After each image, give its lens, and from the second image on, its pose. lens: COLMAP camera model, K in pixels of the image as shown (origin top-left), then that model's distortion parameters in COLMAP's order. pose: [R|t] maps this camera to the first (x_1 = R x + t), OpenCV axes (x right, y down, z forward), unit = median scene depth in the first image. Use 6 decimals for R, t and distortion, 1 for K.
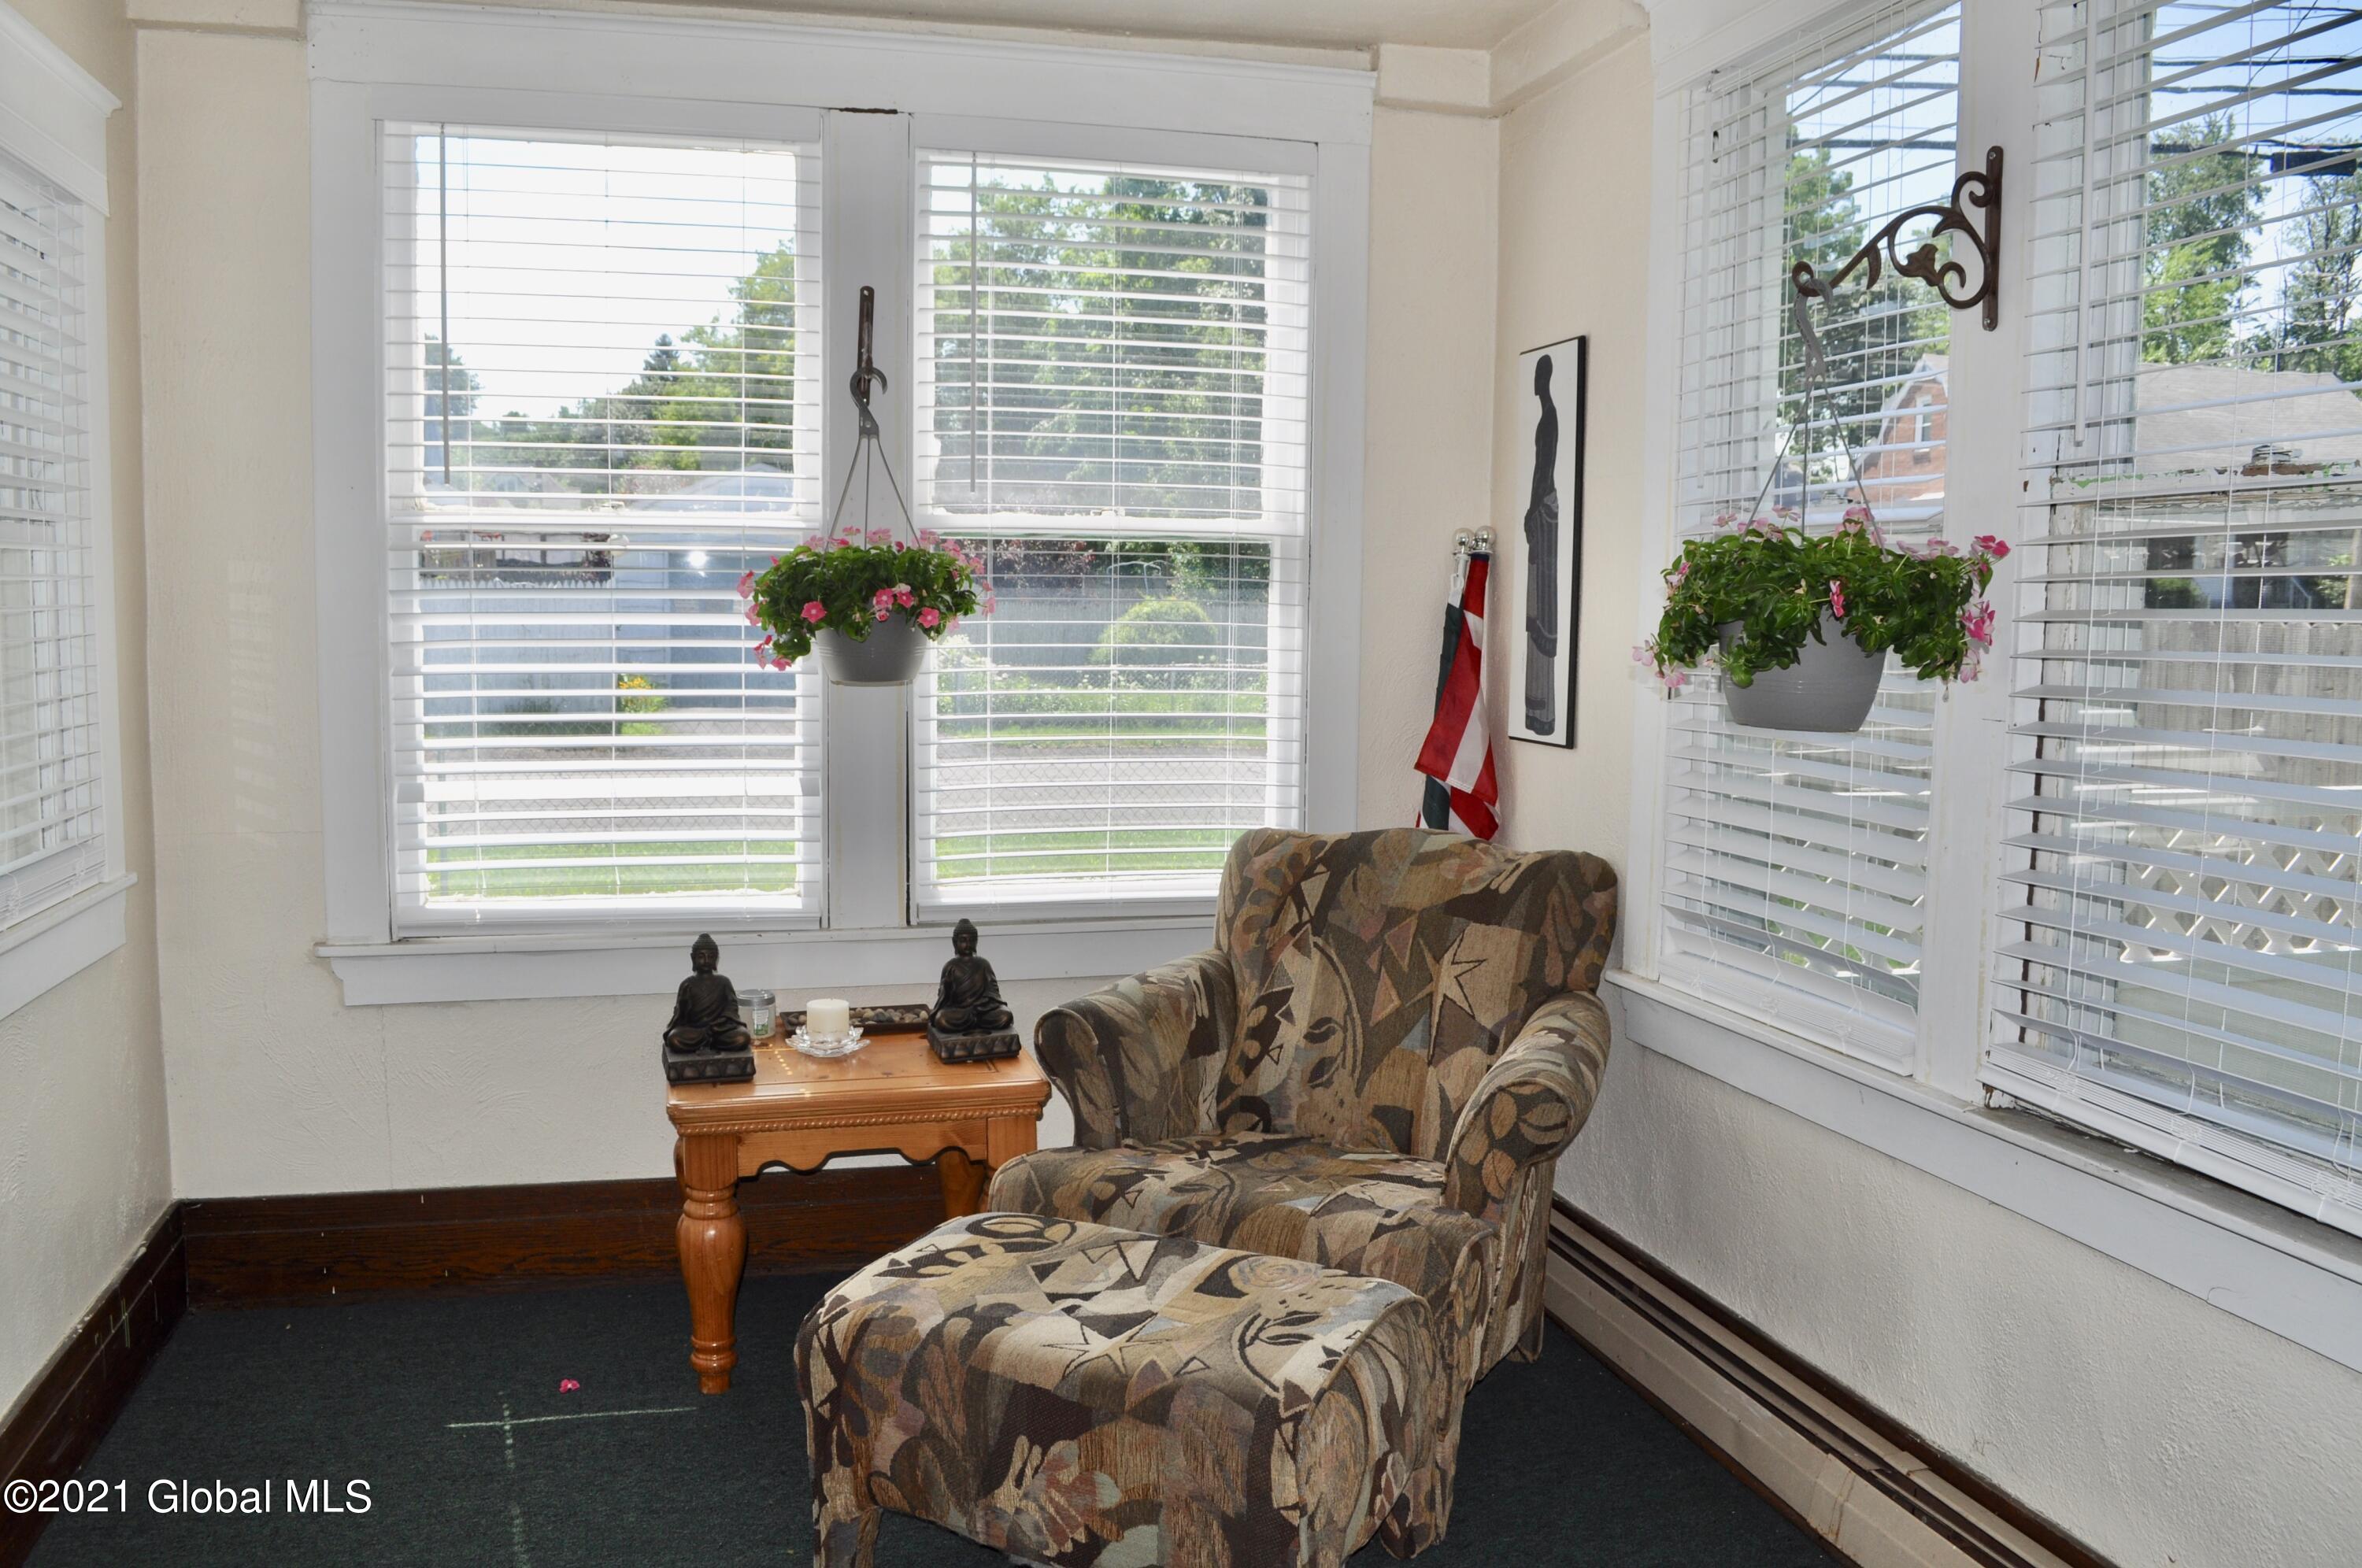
lens RADIAL K [[1910.4, 0, 1199.3], [0, 1910.4, 795.4], [0, 0, 1]] dist [-0.075029, 0.002053]
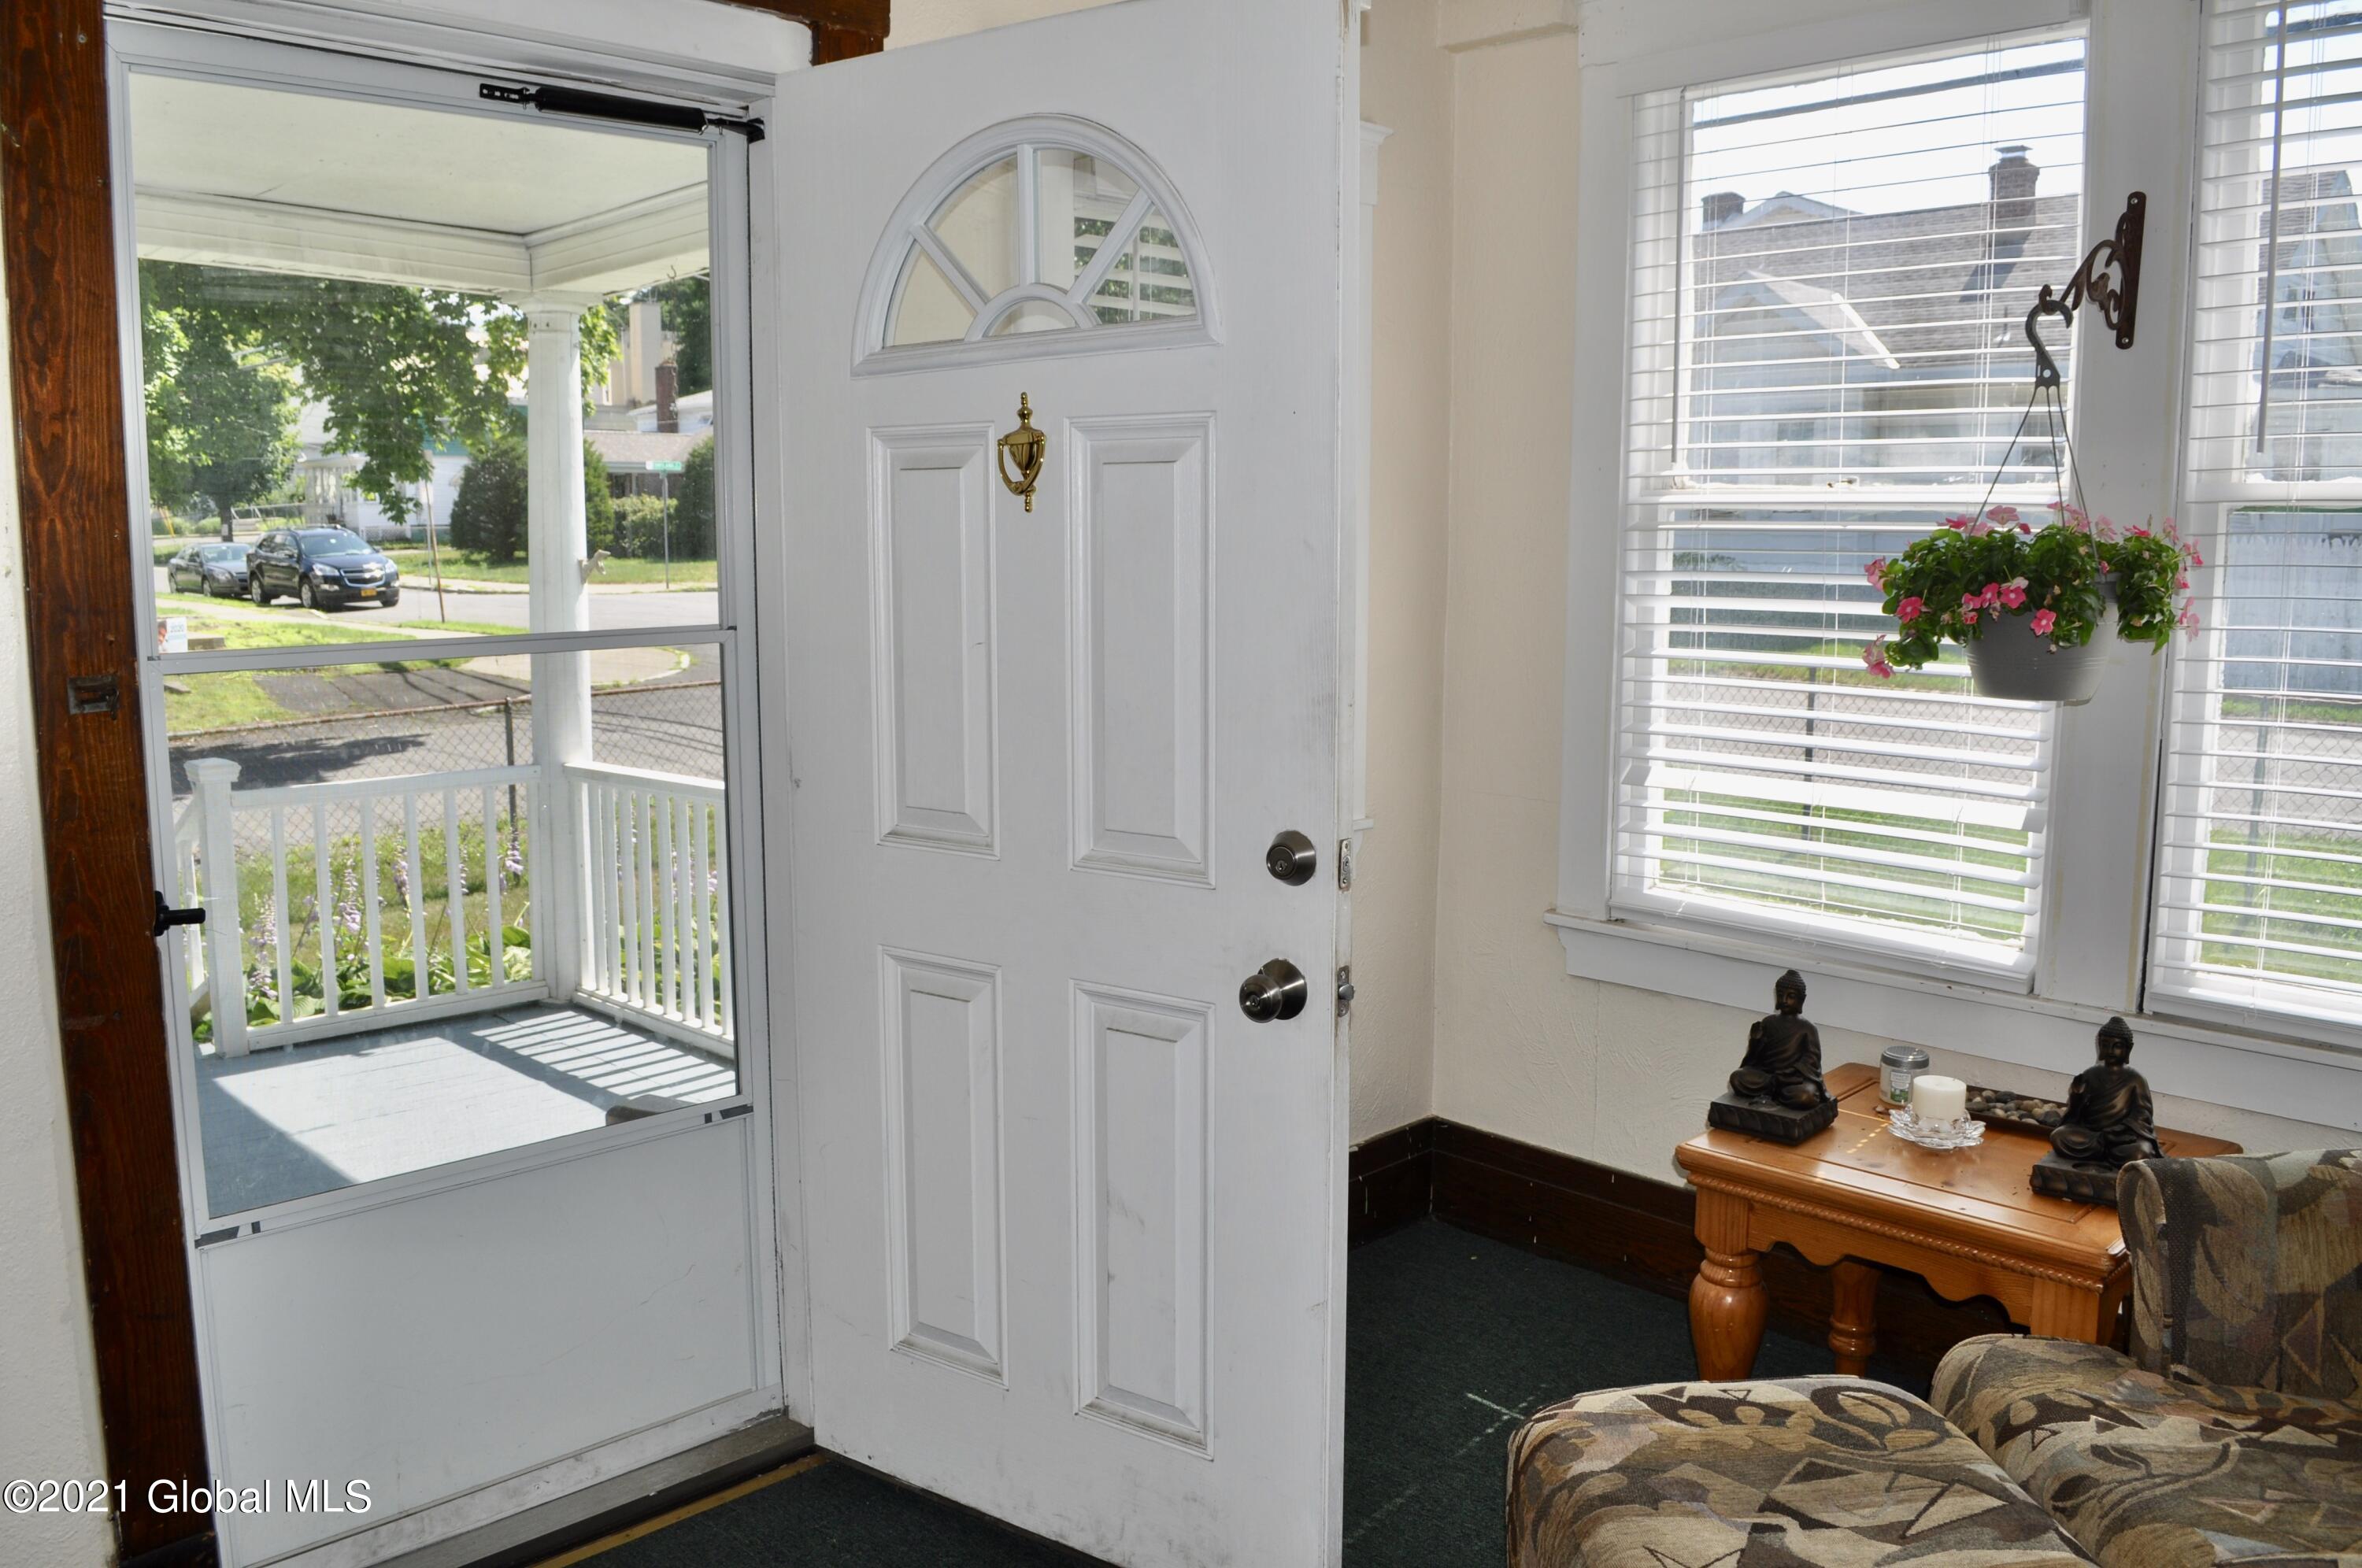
lens RADIAL K [[1910.4, 0, 1191.0], [0, 1910.4, 774.1], [0, 0, 1]] dist [-0.075029, 0.002053]
pose [[0.481790, 0.103995, -0.870094, 0.365996], [-0.094036, 0.993335, 0.066655, -0.050532], [0.871227, 0.049706, 0.488358, 0.333563]]
